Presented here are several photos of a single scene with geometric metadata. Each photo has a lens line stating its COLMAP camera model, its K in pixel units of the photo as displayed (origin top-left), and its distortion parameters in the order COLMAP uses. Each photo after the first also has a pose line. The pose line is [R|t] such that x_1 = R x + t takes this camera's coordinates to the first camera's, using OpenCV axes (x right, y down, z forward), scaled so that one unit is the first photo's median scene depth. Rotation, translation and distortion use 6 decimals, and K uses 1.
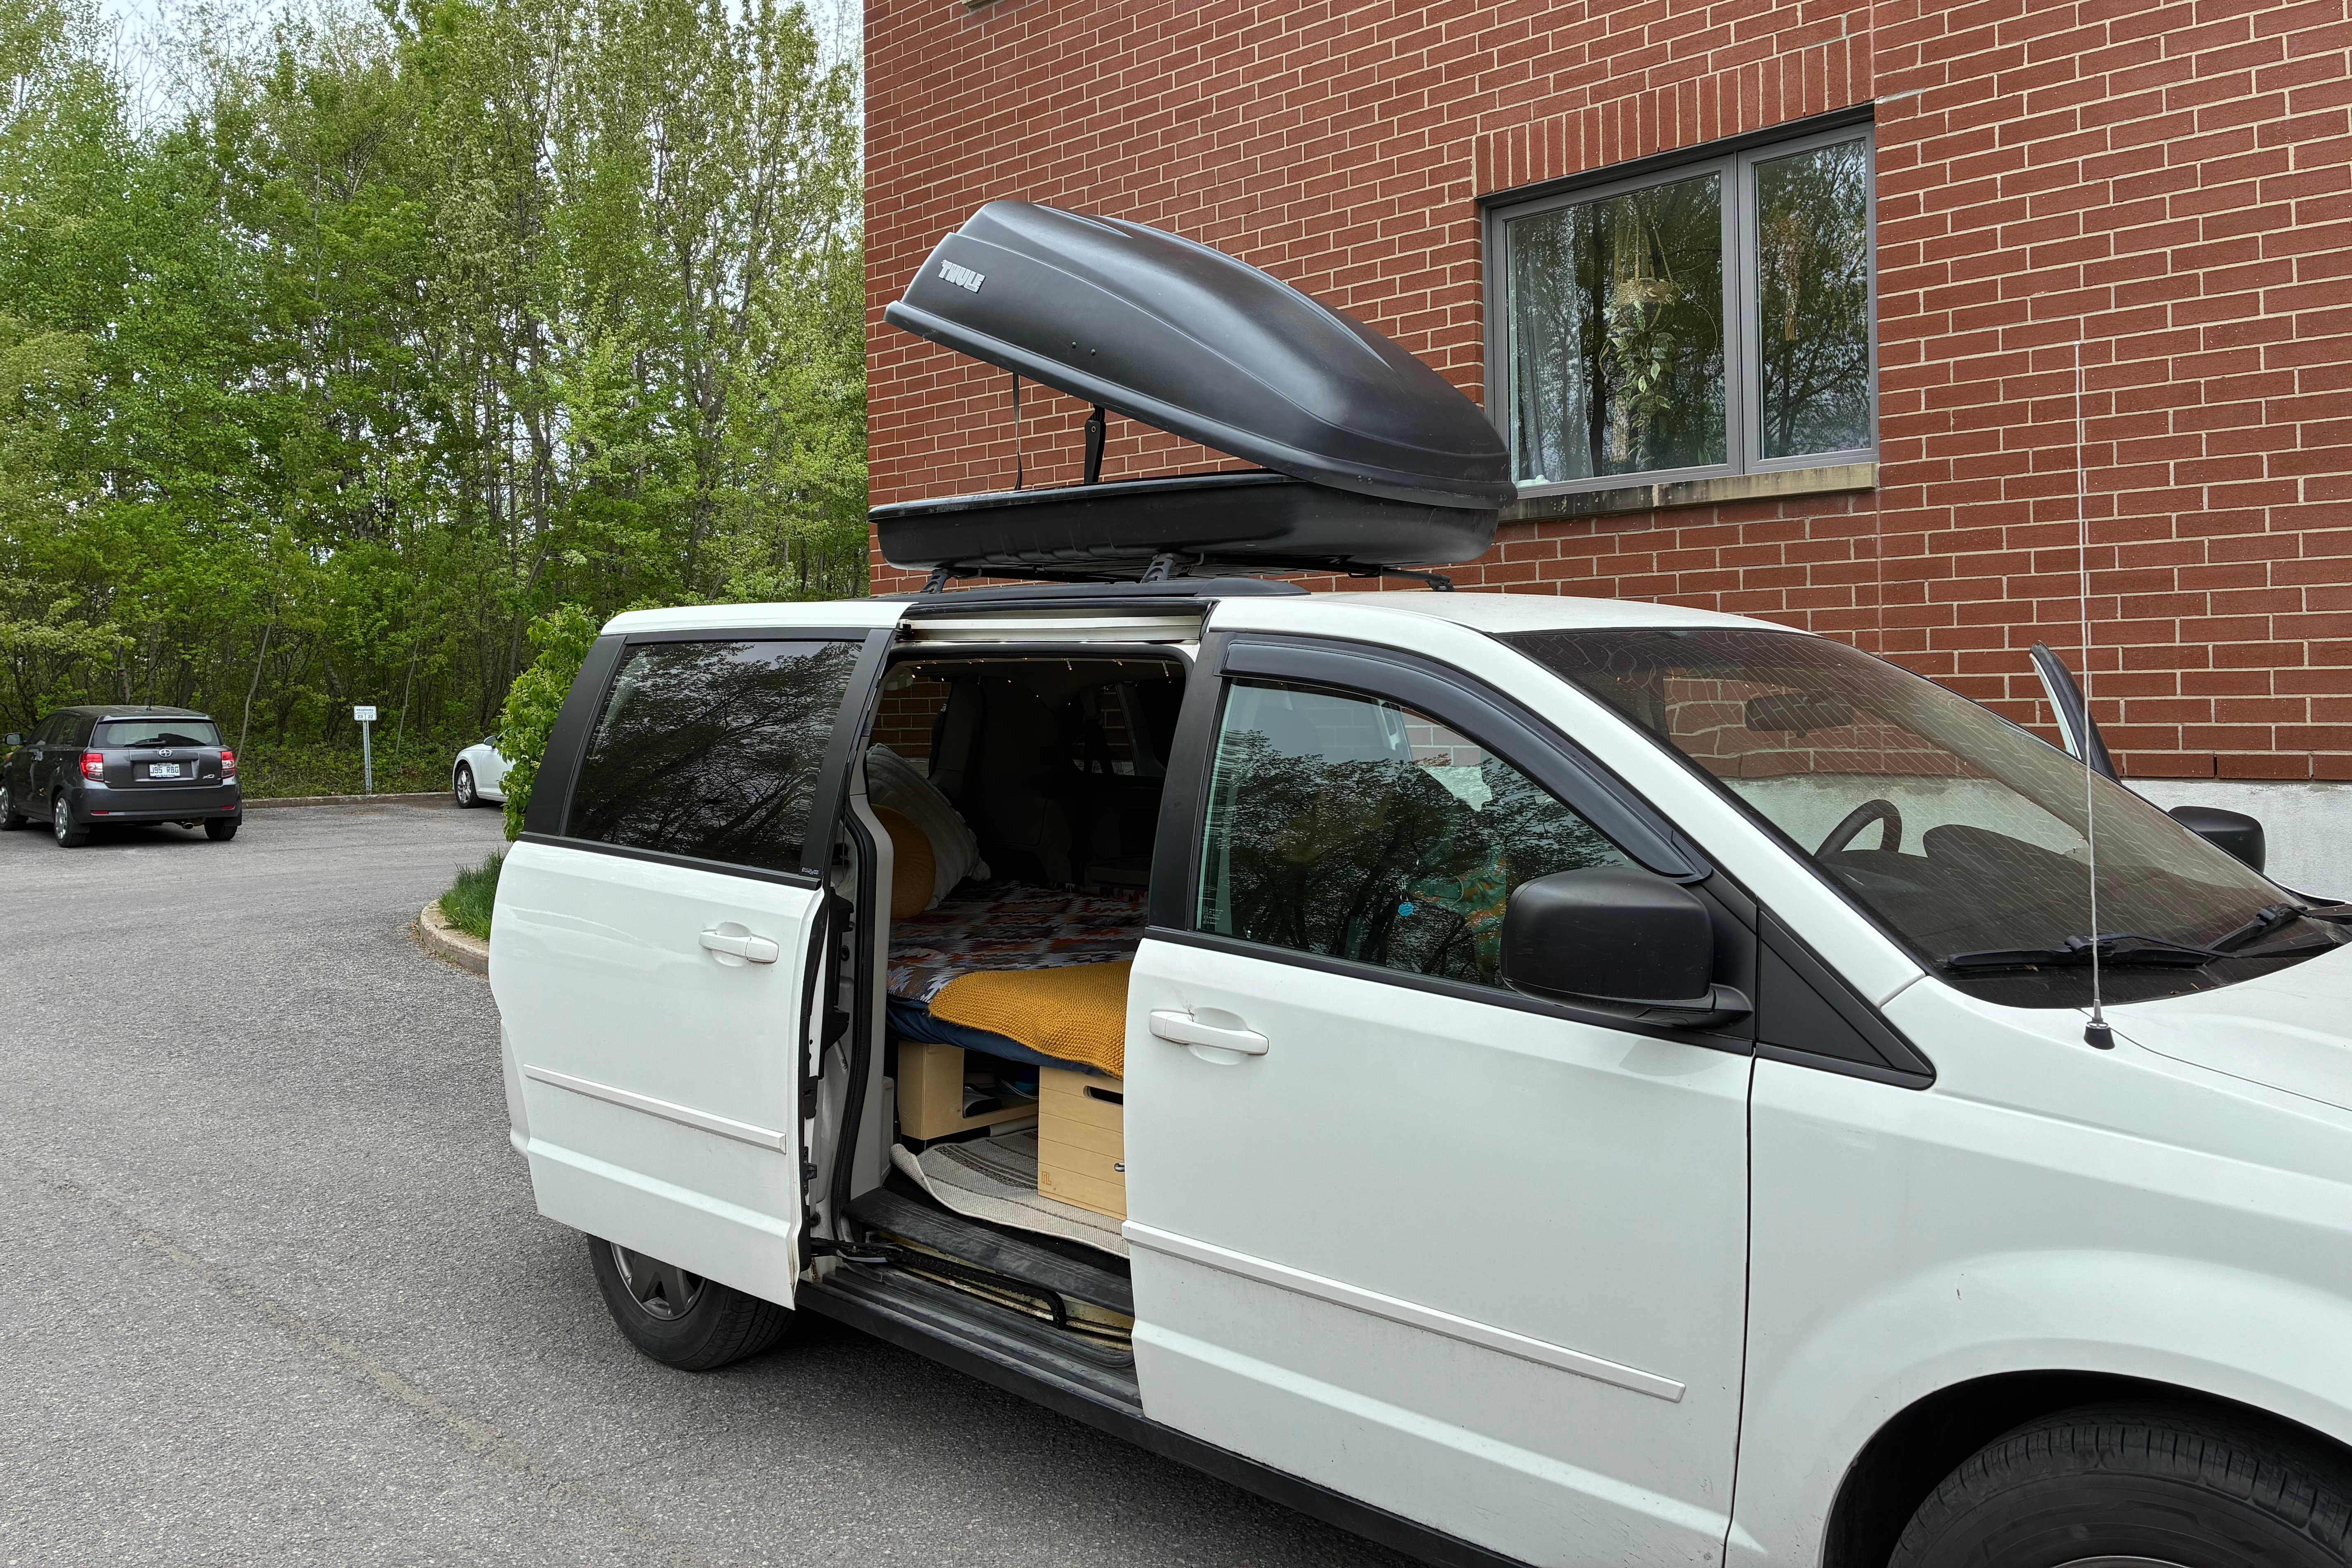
lens RADIAL K [[1784.7, 0, 1180.1], [0, 1784.7, 721.1], [0, 0, 1]] dist [-0.004012, 0.014809]
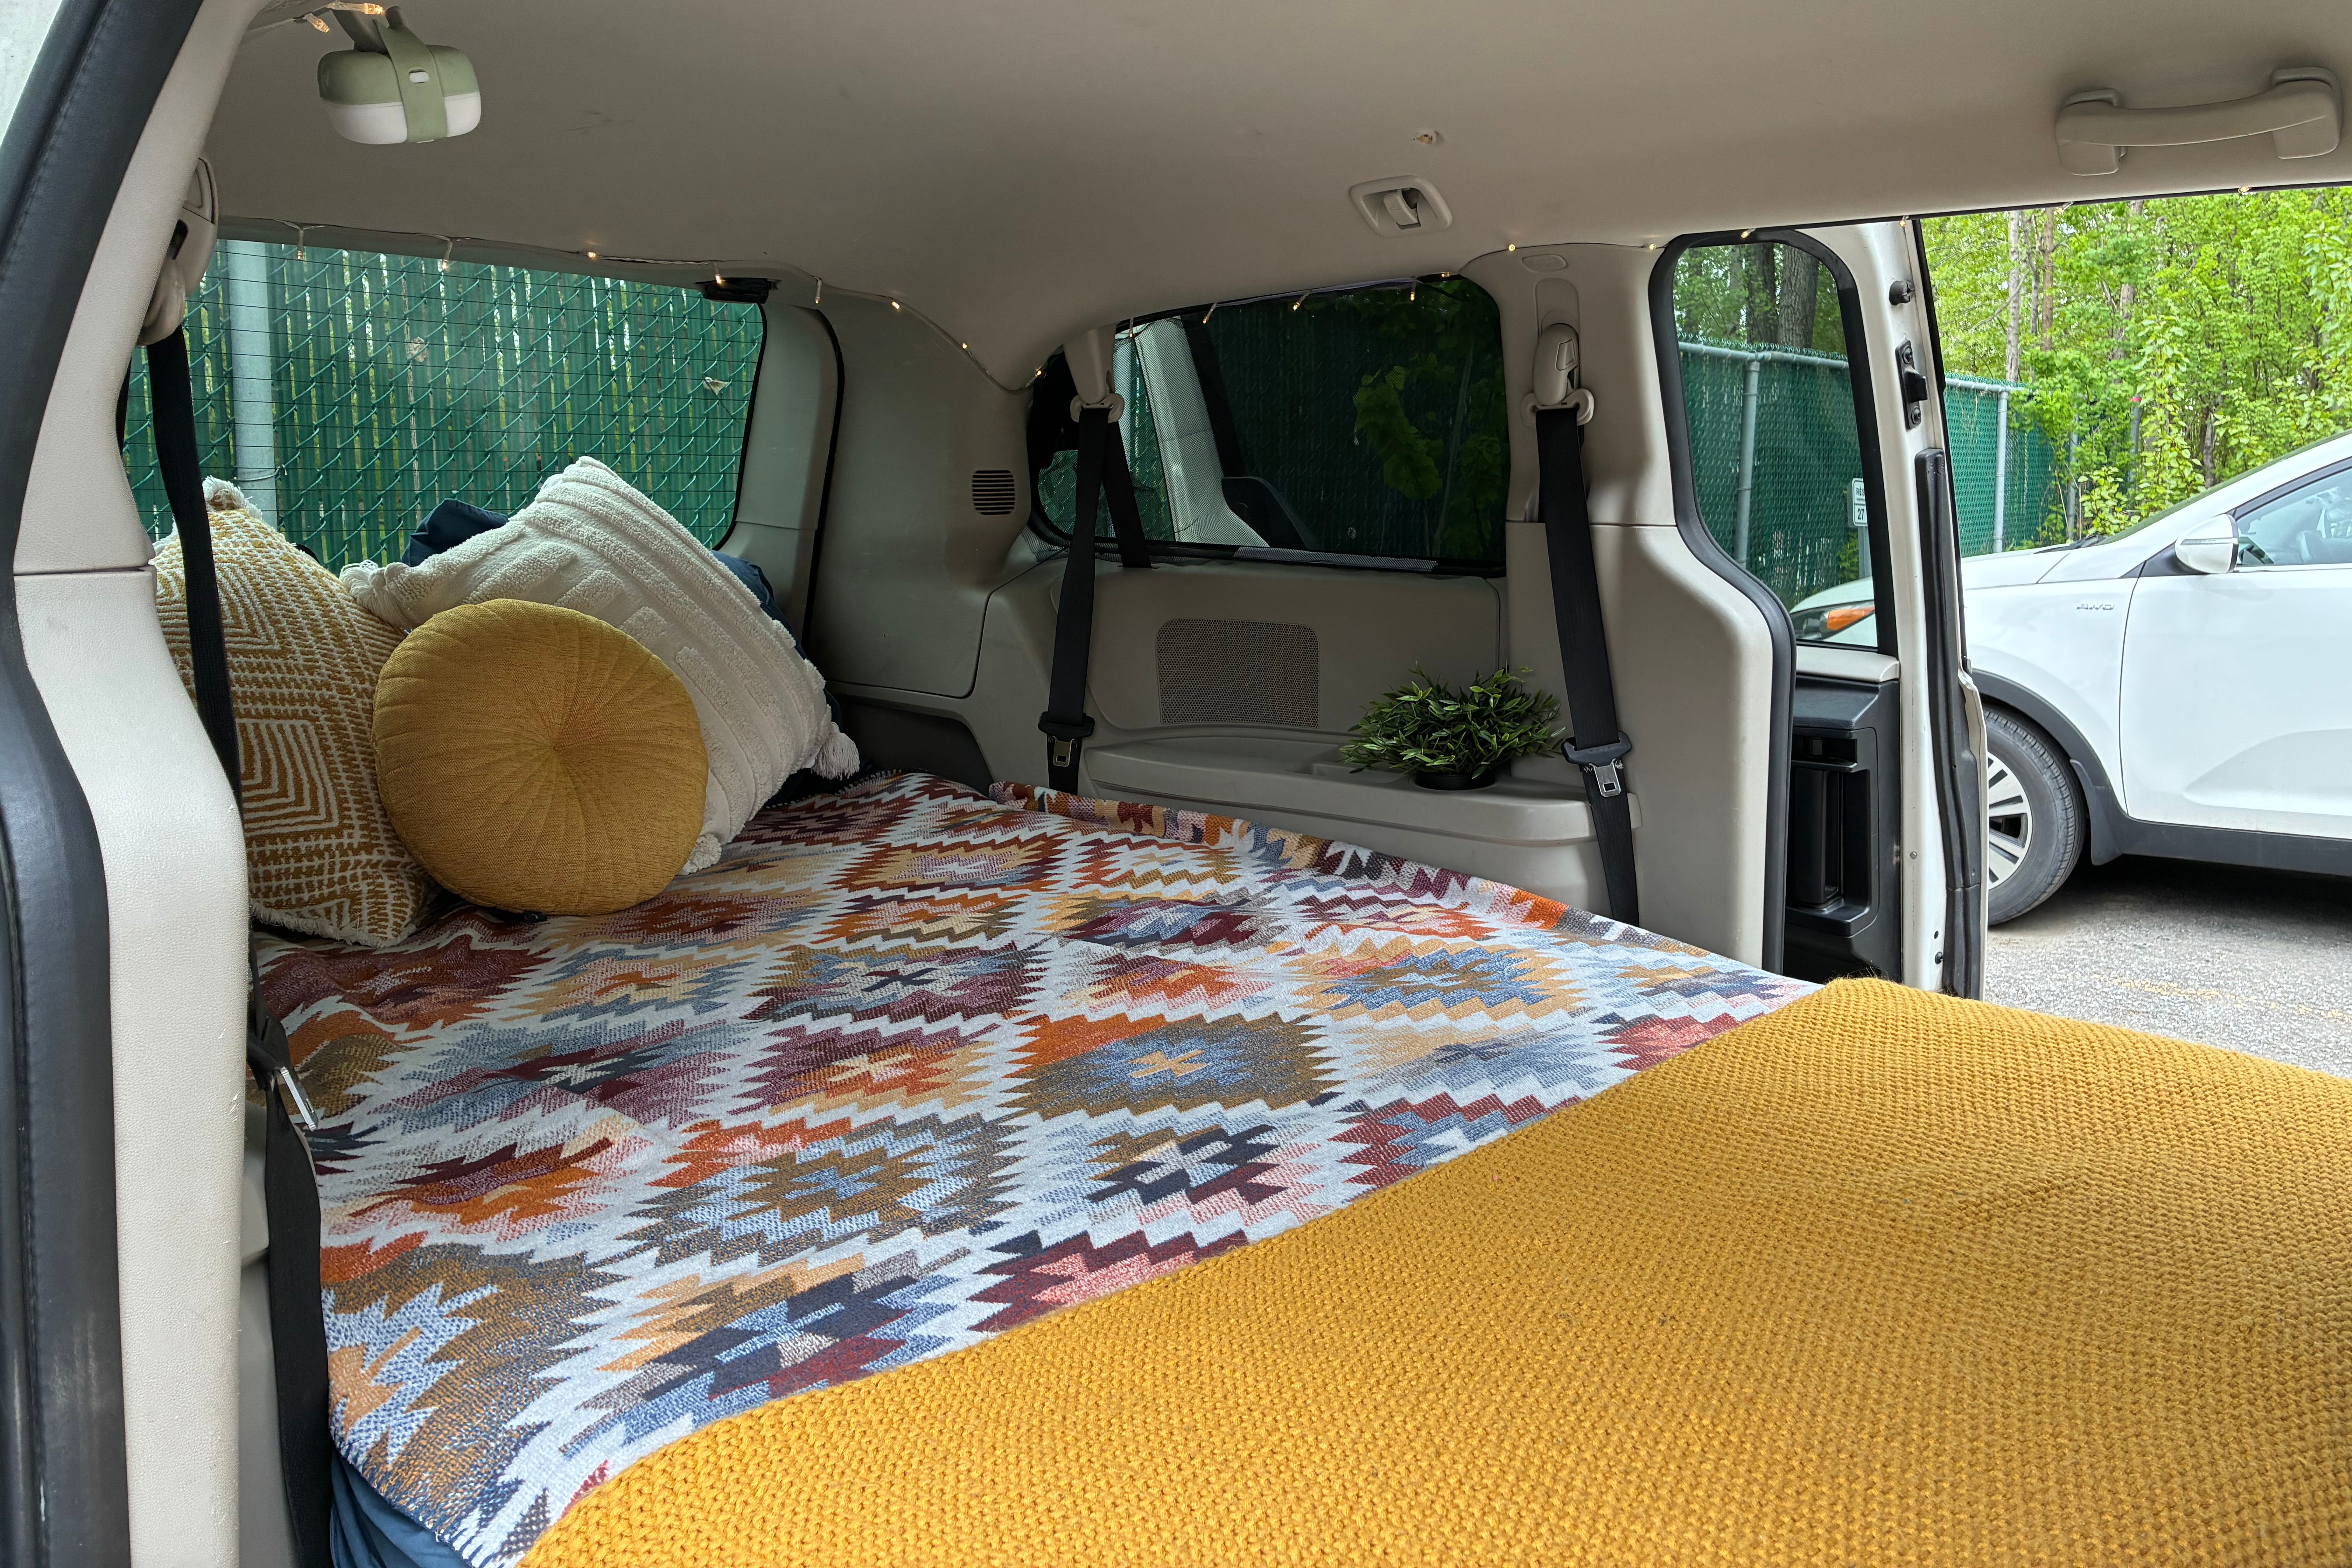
lens RADIAL K [[1784.7, 0, 1180.1], [0, 1784.7, 721.1], [0, 0, 1]] dist [-0.004012, 0.014809]
pose [[0.998597, 0.012327, 0.051502, -0.057907], [-0.018304, 0.992932, 0.117262, 0.027006], [-0.049693, -0.118040, 0.991765, 0.644054]]
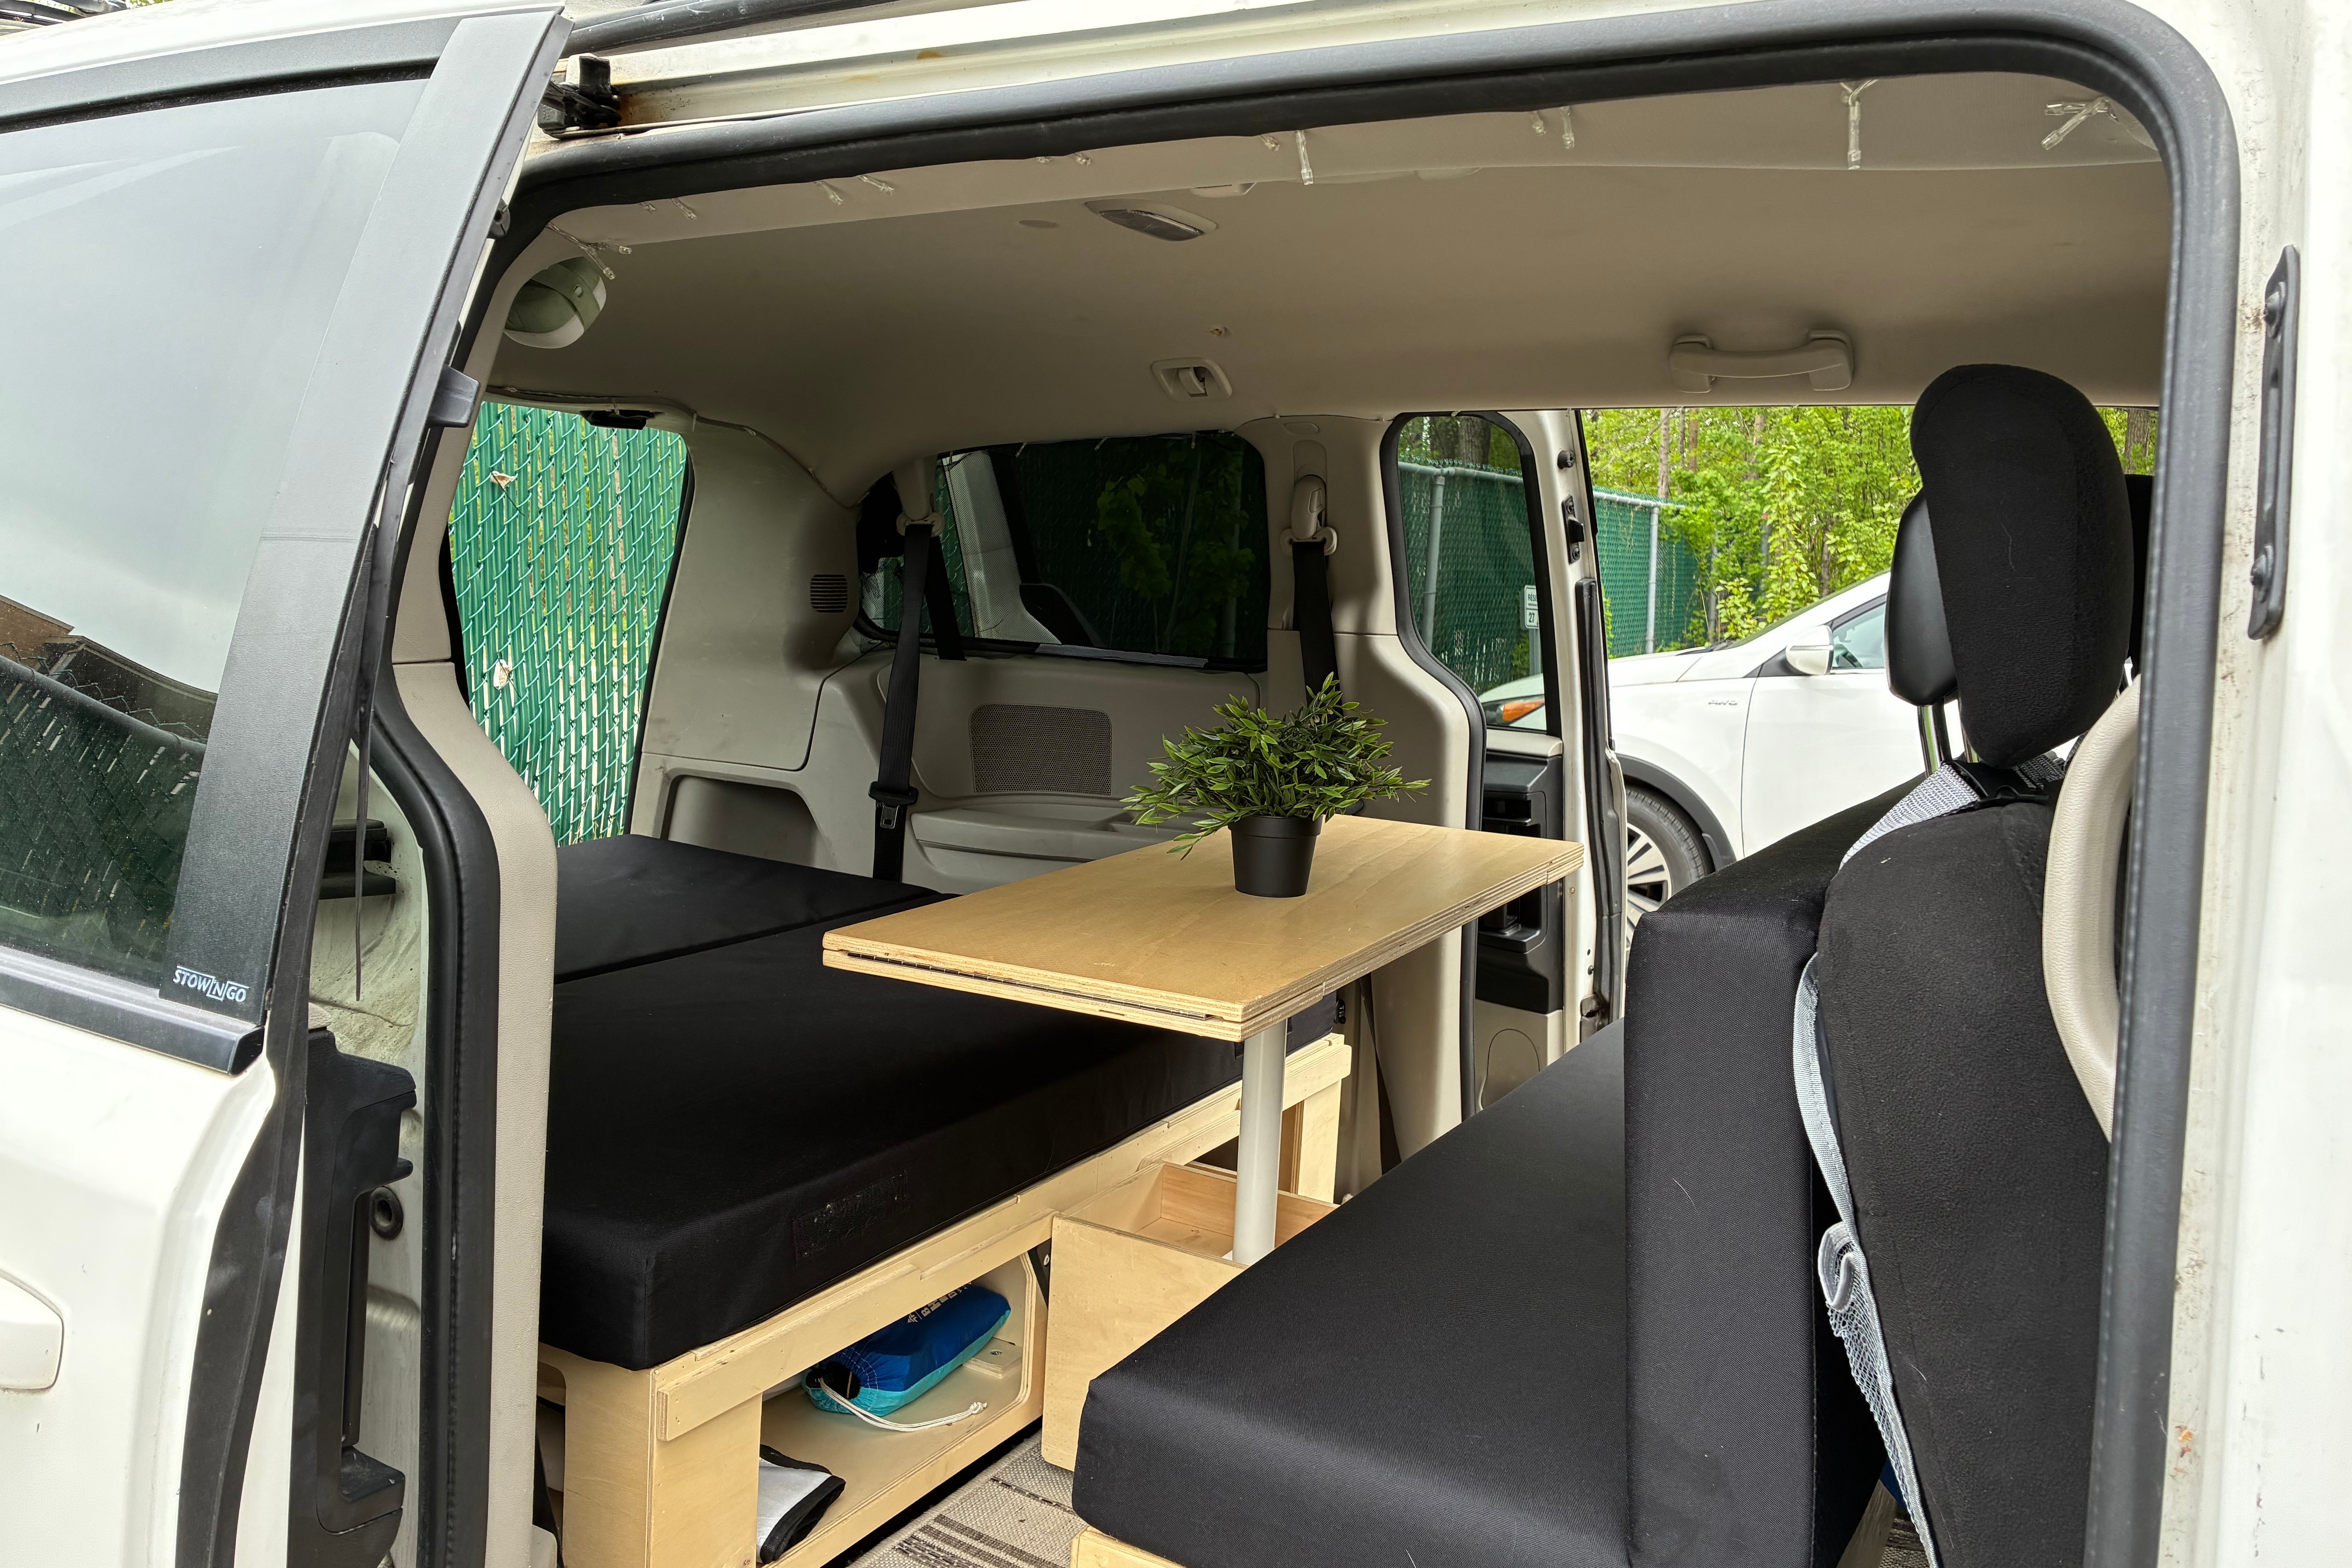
lens RADIAL K [[1795.0, 0, 1173.8], [0, 1795.0, 858.9], [0, 0, 1]] dist [0.006447, -0.000584]
pose [[0.975587, 0.006168, 0.219528, -0.100579], [-0.037564, 0.989561, 0.139136, 0.023011], [-0.216378, -0.143986, 0.965634, 0.551152]]
